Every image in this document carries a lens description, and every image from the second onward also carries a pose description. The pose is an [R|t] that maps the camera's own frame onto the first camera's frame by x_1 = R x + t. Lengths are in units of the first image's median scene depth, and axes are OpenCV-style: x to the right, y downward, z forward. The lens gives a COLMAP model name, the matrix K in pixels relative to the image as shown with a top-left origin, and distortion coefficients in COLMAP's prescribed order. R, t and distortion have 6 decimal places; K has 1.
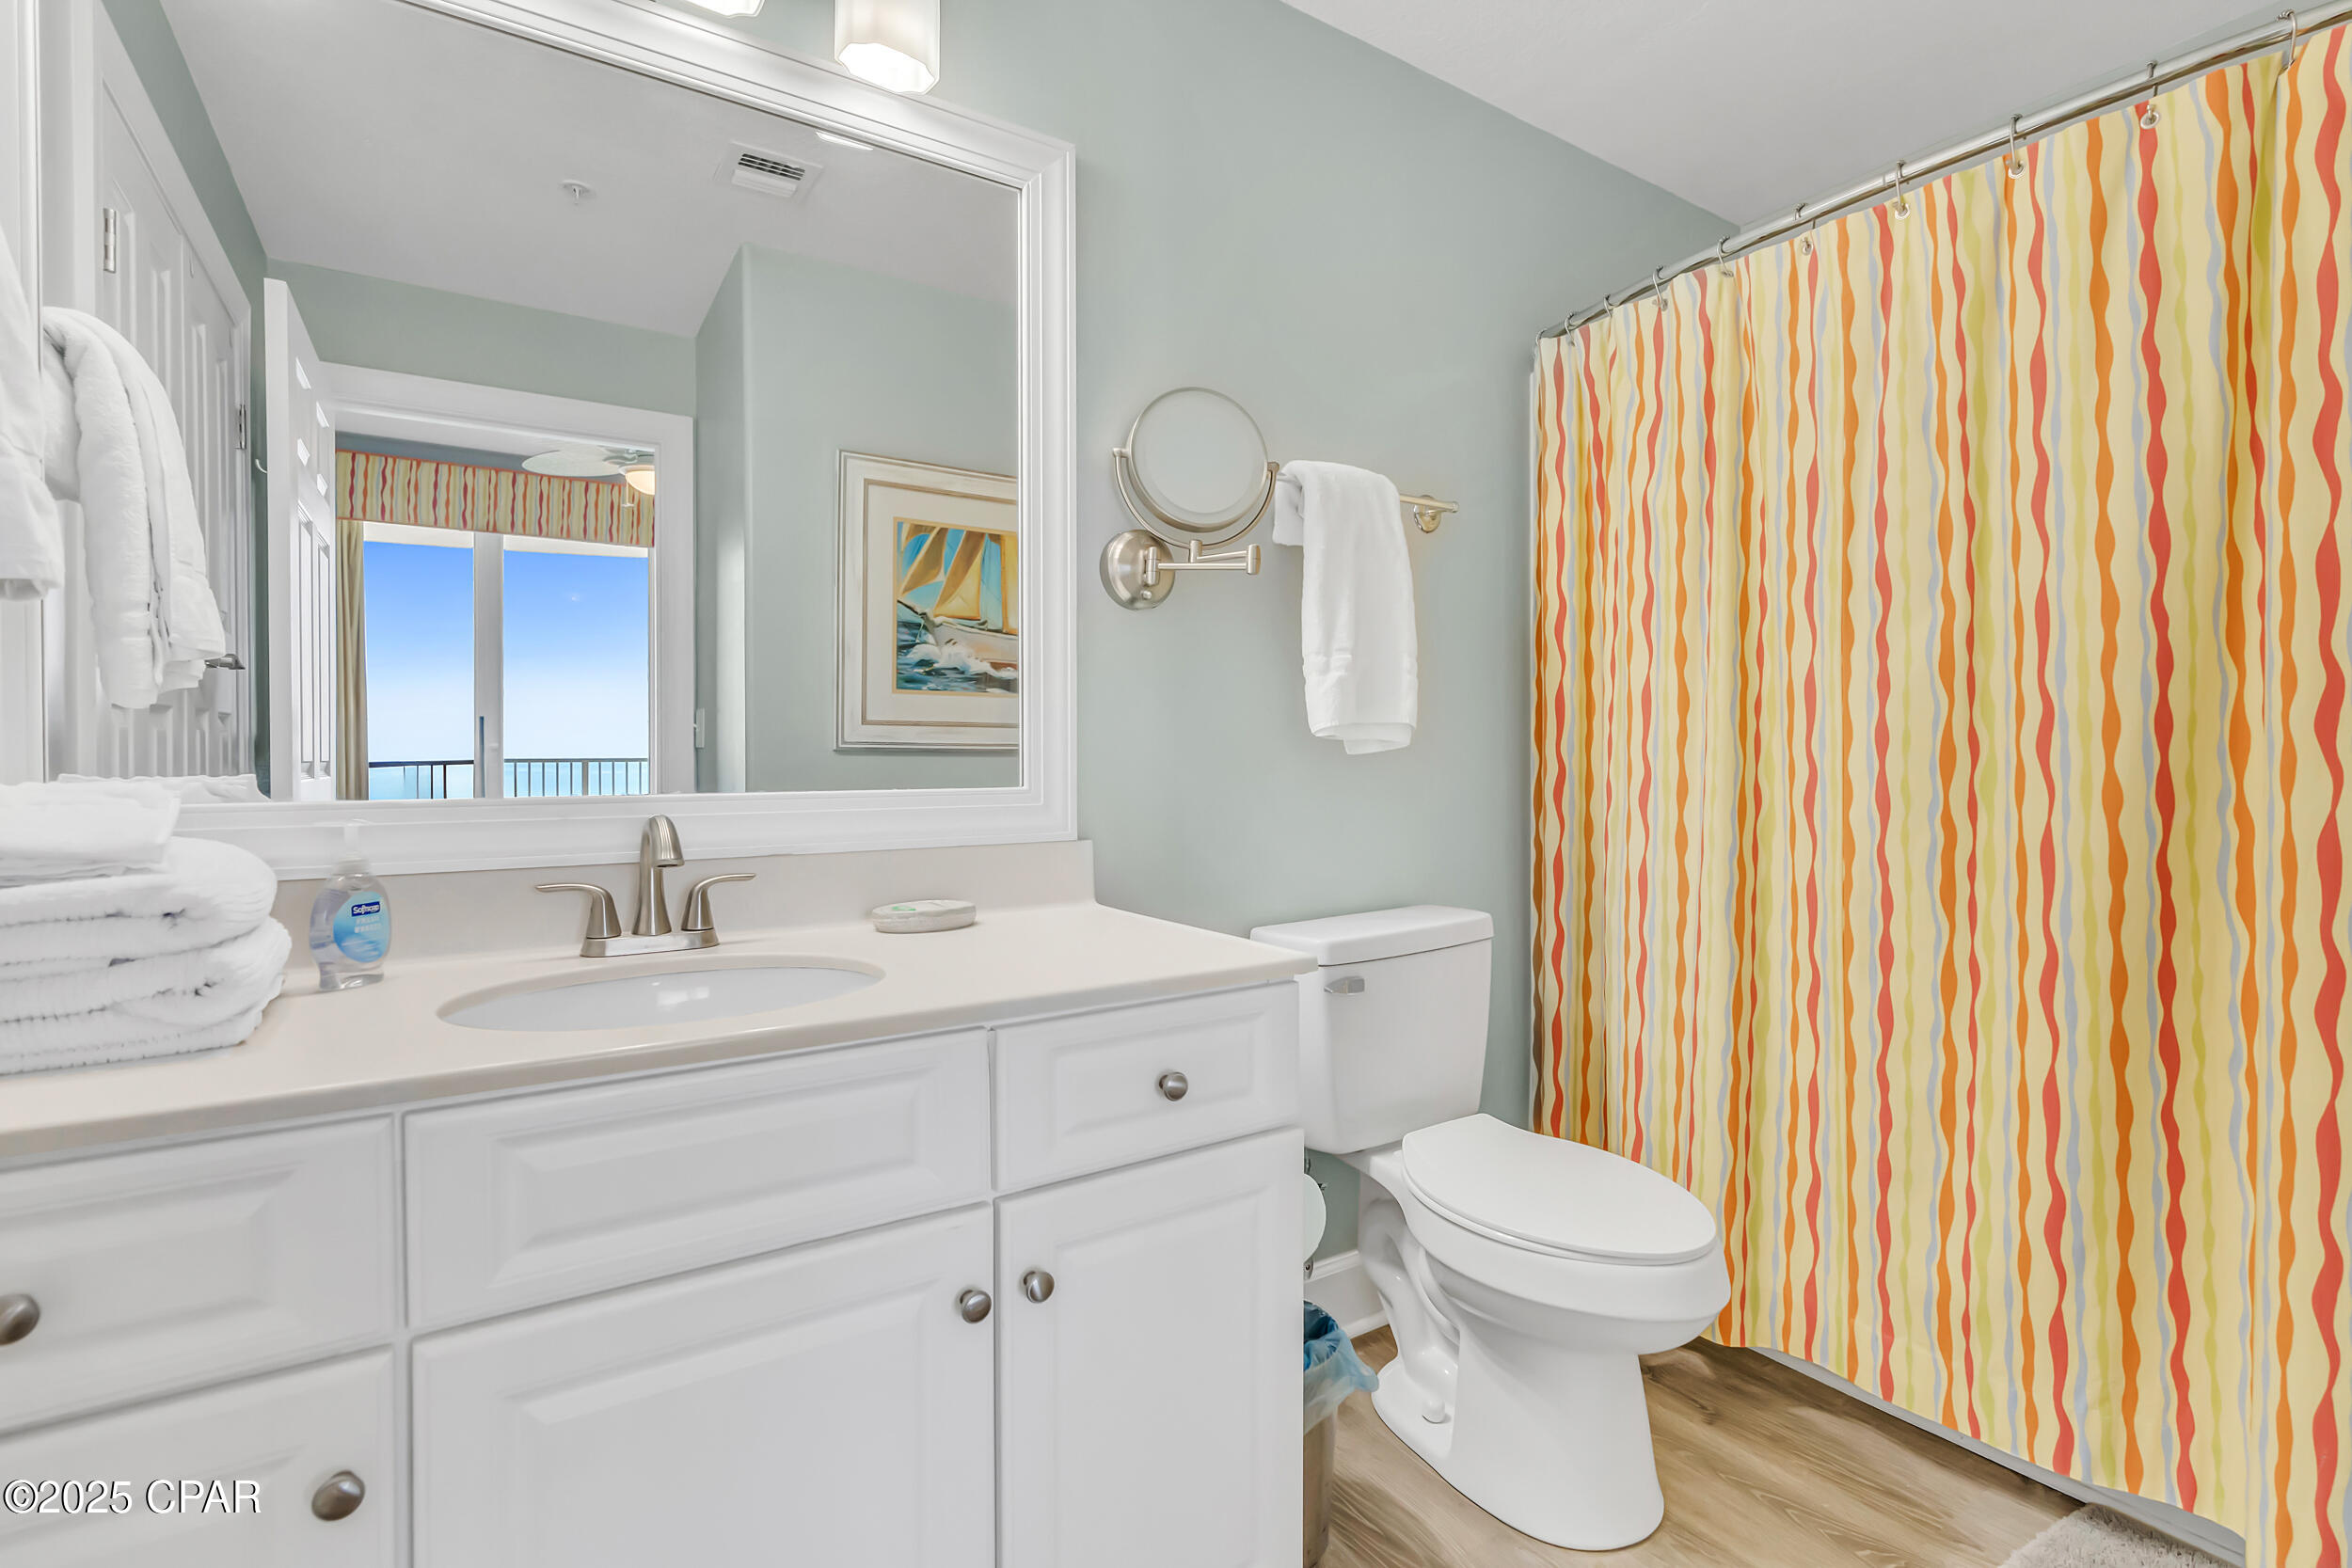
lens RADIAL K [[1058.0, 0, 1188.0], [0, 1058.0, 804.0], [0, 0, 1]] dist [-0.011043, 0.004827]
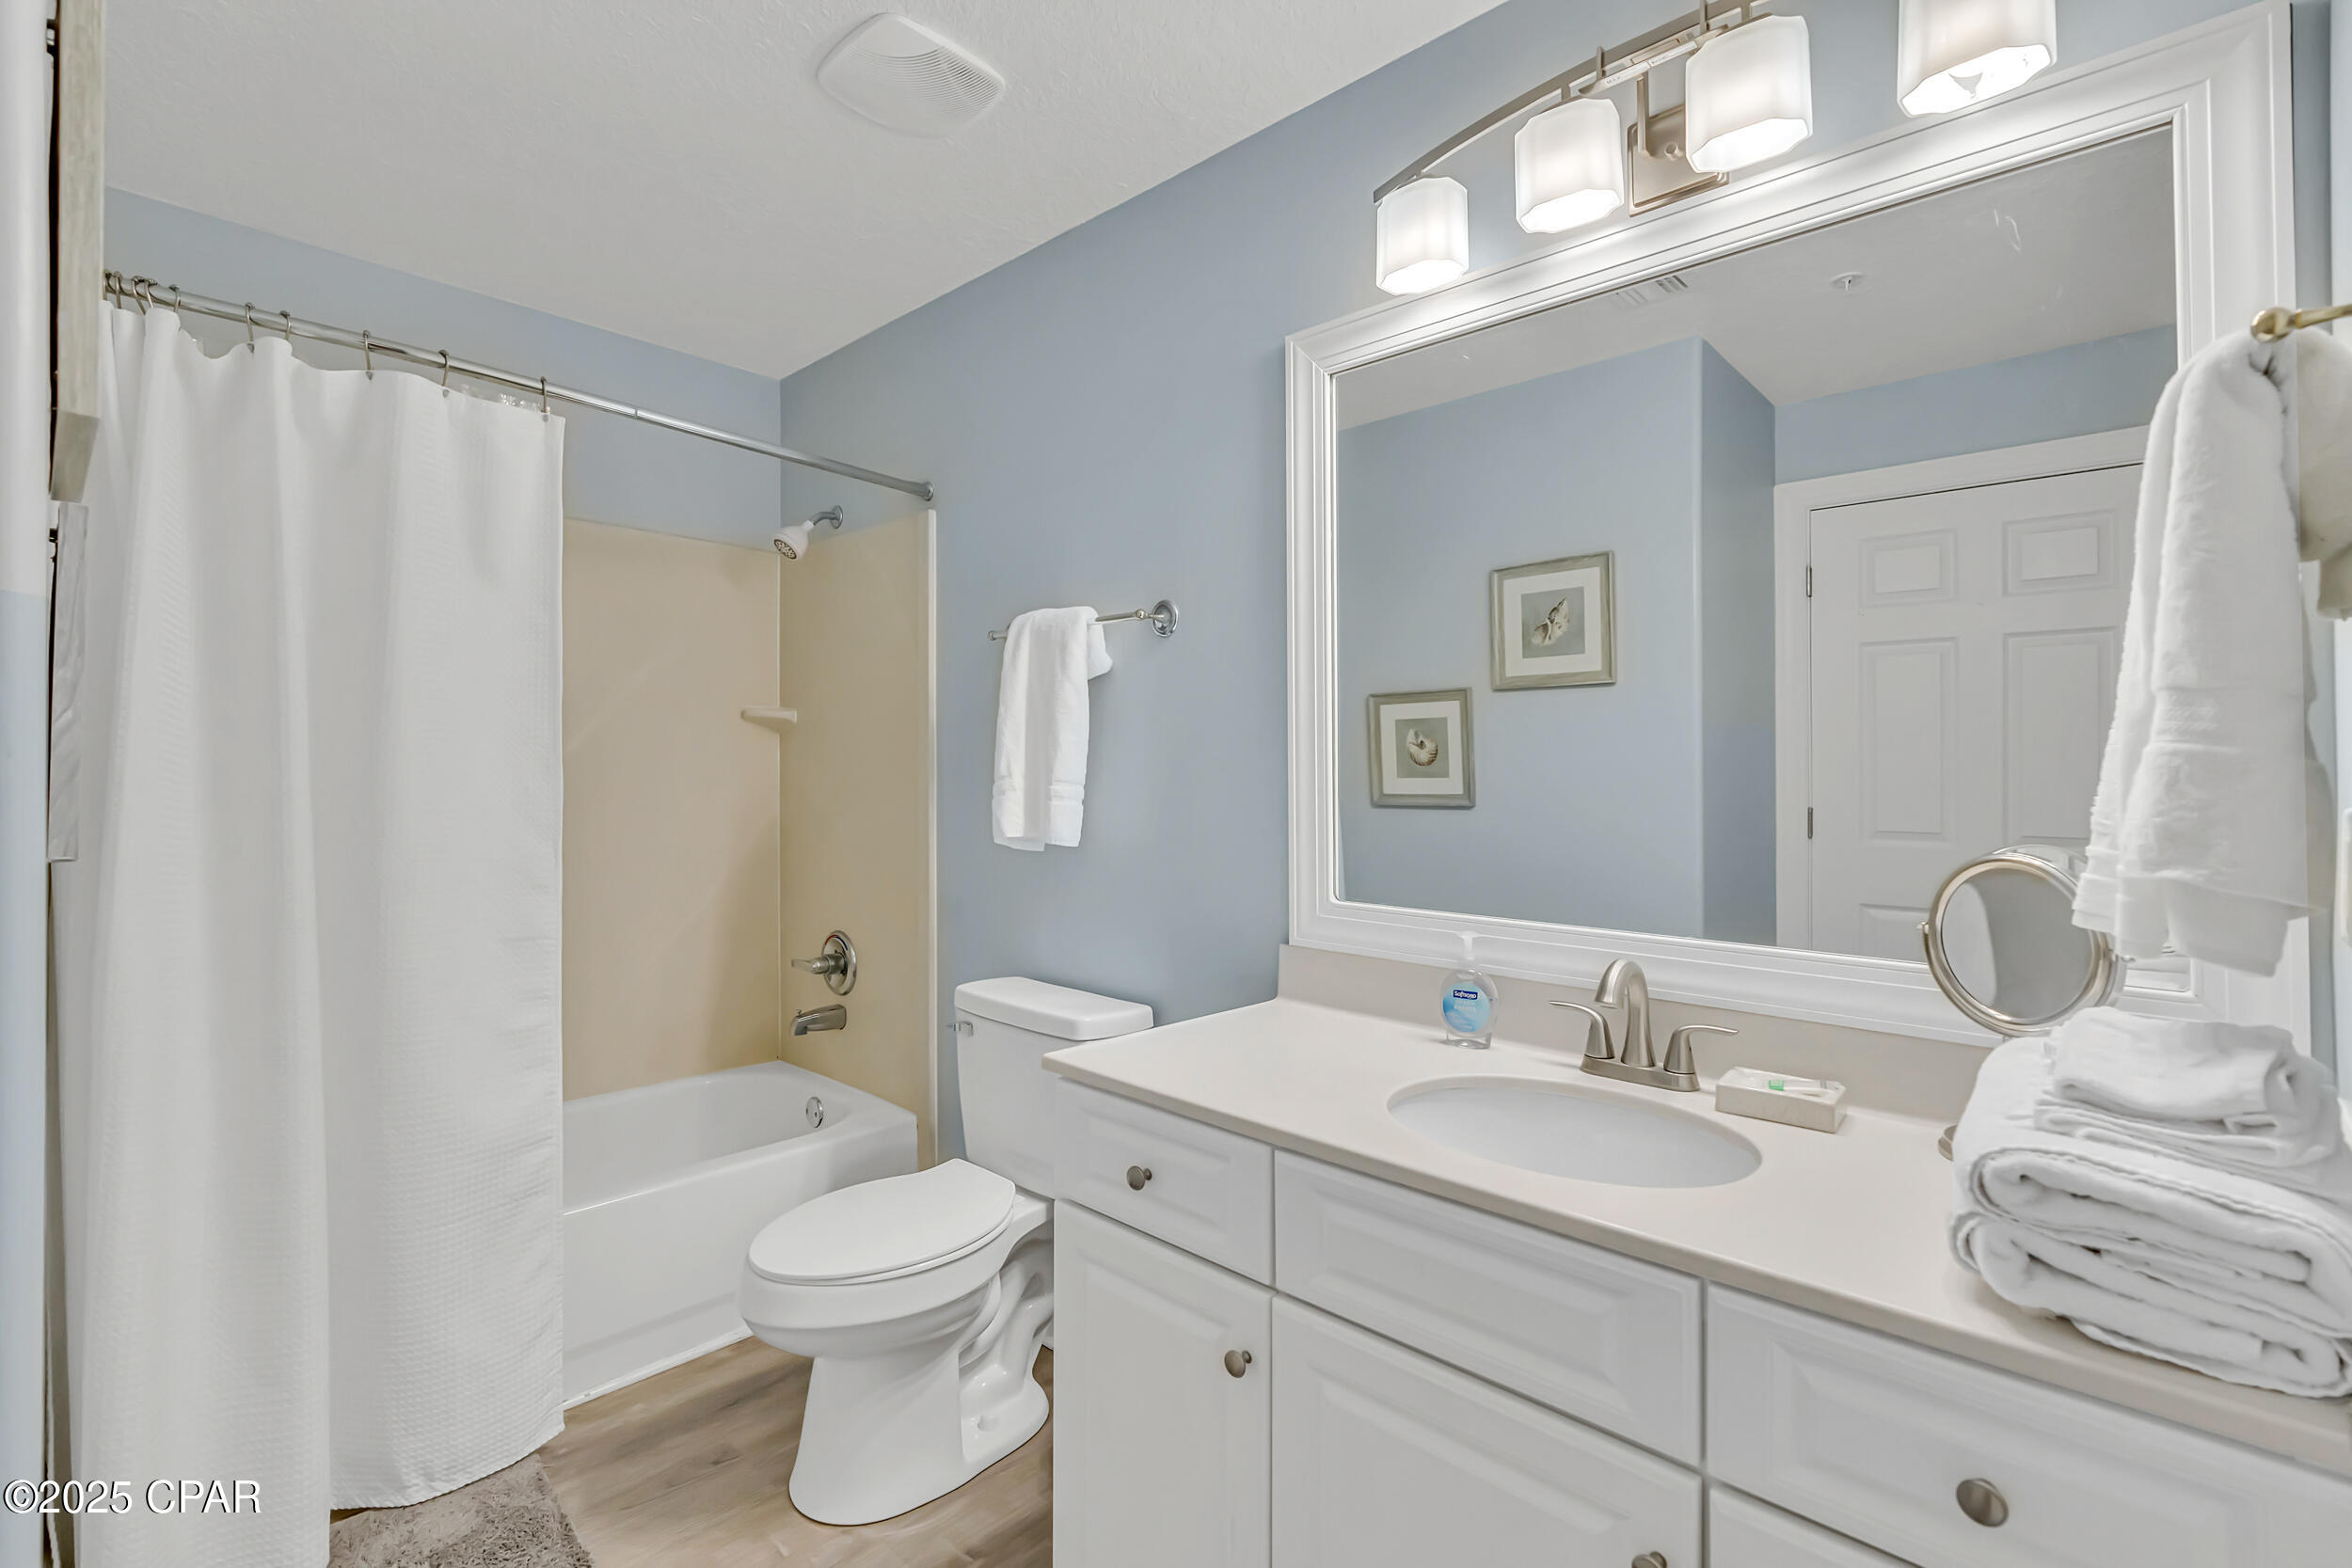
lens RADIAL K [[1058.0, 0, 1188.0], [0, 1058.0, 804.0], [0, 0, 1]] dist [-0.011043, 0.004827]
pose [[0.235322, 0.029839, -0.971459, 0.453477], [-0.052762, 0.998447, 0.017887, -0.145320], [0.970484, 0.047047, 0.236531, 0.294025]]
